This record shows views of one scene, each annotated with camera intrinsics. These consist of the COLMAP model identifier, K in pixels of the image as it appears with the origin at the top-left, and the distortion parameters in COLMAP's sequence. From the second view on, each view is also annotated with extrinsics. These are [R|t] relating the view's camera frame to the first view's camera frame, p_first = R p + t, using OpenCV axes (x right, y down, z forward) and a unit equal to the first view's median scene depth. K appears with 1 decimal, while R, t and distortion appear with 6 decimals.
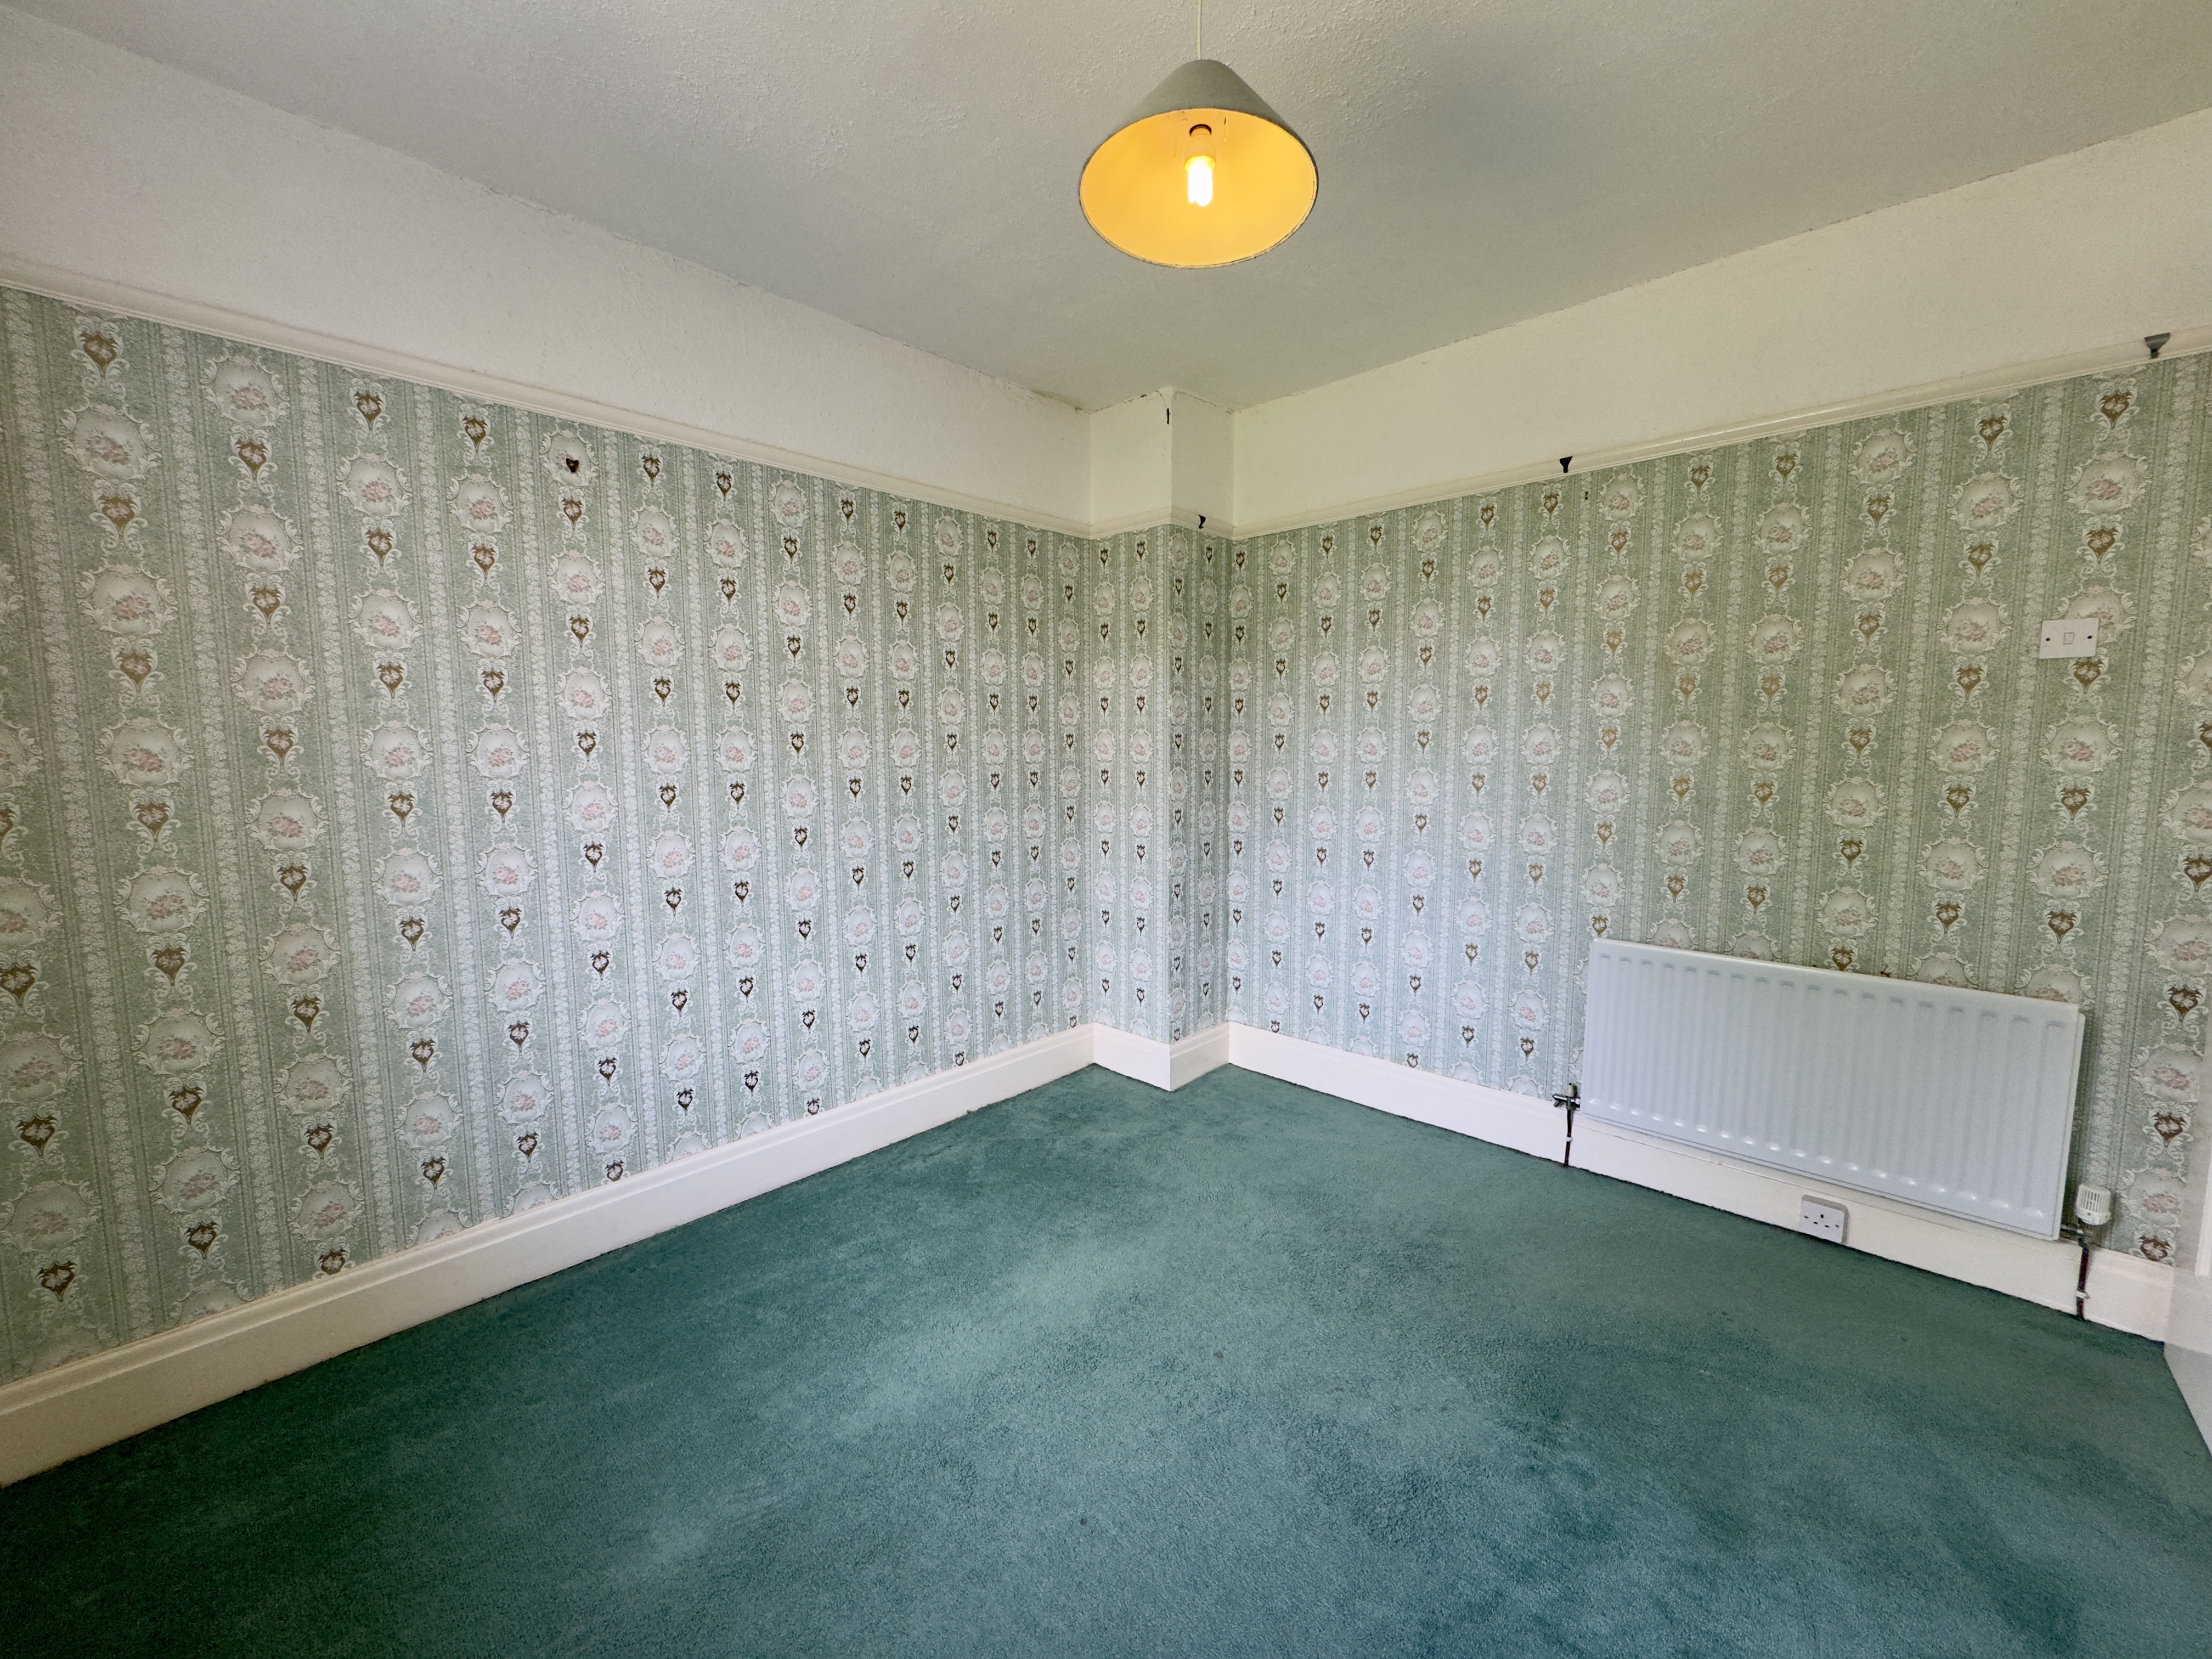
lens RADIAL K [[875.3, 0, 1155.6], [0, 875.3, 810.0], [0, 0, 1]] dist [-0.003767, -0.000324]
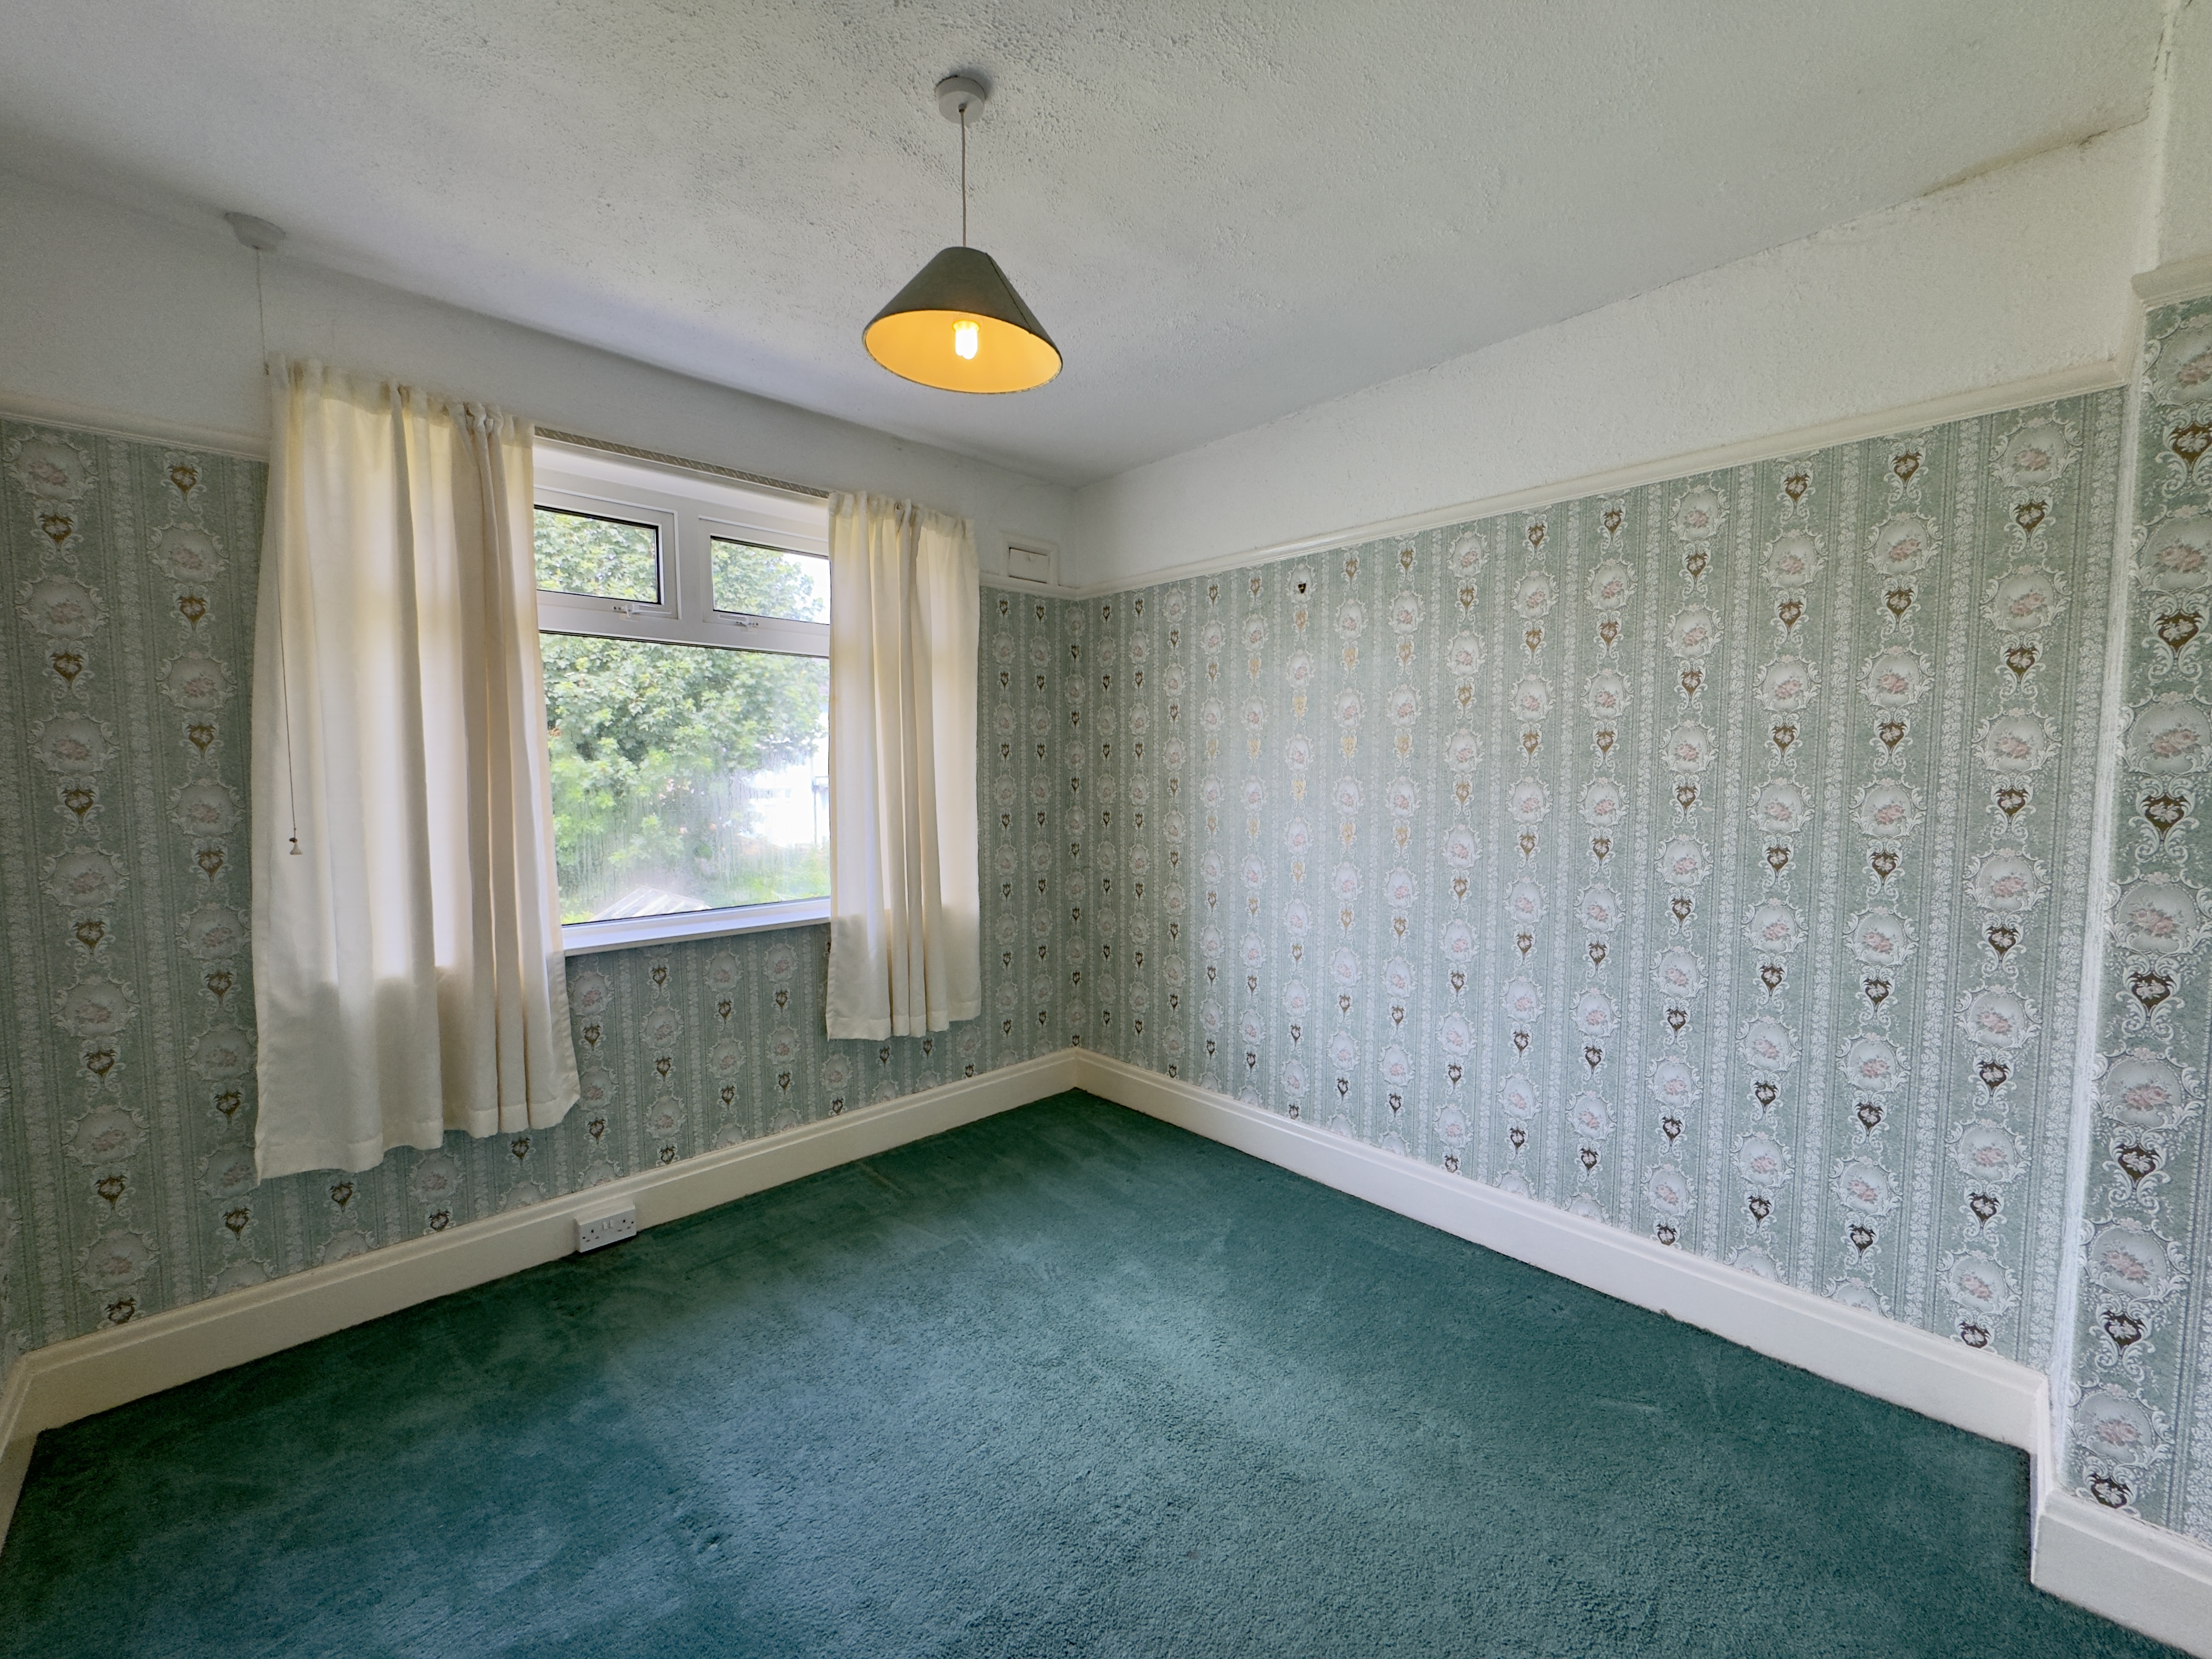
lens RADIAL K [[875.3, 0, 1107.6], [0, 875.3, 836.4], [0, 0, 1]] dist [-0.003767, -0.000324]
pose [[-0.071913, 0.060230, -0.995591, 0.592298], [-0.095443, 0.993179, 0.066978, -0.053788], [0.992834, 0.099839, -0.065674, 0.648735]]
